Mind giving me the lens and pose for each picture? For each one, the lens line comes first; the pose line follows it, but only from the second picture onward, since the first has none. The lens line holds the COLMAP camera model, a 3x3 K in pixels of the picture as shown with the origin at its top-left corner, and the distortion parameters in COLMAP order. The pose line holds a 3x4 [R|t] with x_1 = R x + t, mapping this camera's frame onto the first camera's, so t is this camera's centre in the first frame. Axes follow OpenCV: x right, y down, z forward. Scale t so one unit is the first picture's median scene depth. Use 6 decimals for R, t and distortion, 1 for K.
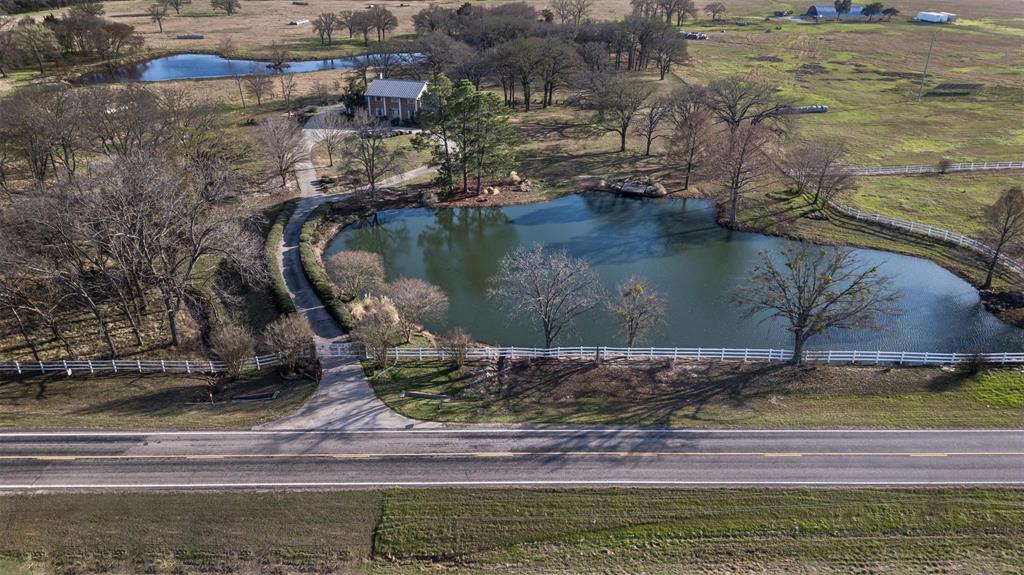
lens RADIAL K [[711.5, 0, 512.0], [0, 711.5, 287.5], [0, 0, 1]] dist [0.042403, -0.002092]
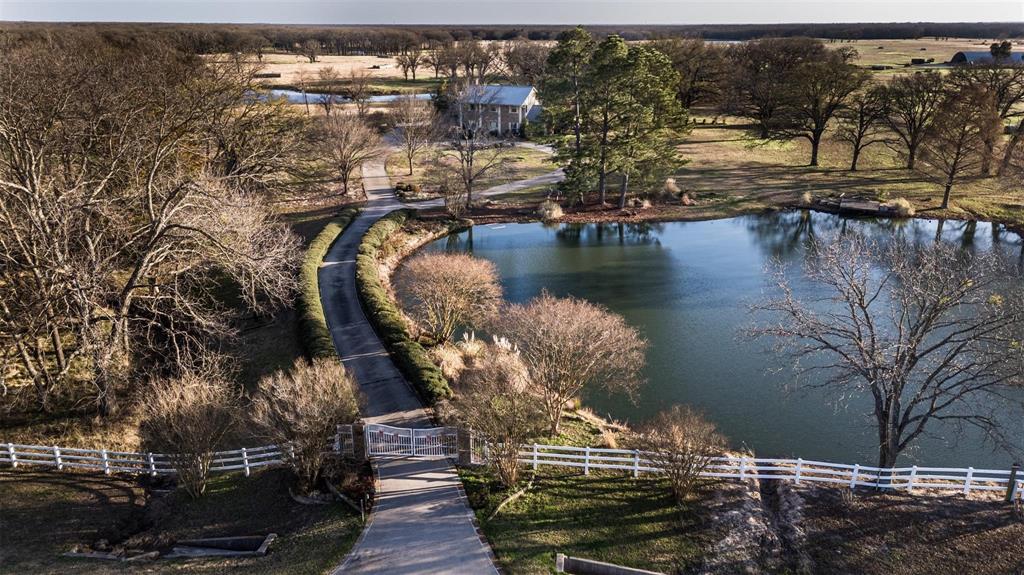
lens RADIAL K [[711.5, 0, 512.0], [0, 711.5, 287.5], [0, 0, 1]] dist [0.042403, -0.002092]
pose [[0.995073, 0.034125, -0.093091, -0.117037], [-0.043709, 0.993727, -0.102935, 0.027228], [0.088994, 0.106497, 0.990322, 0.448901]]
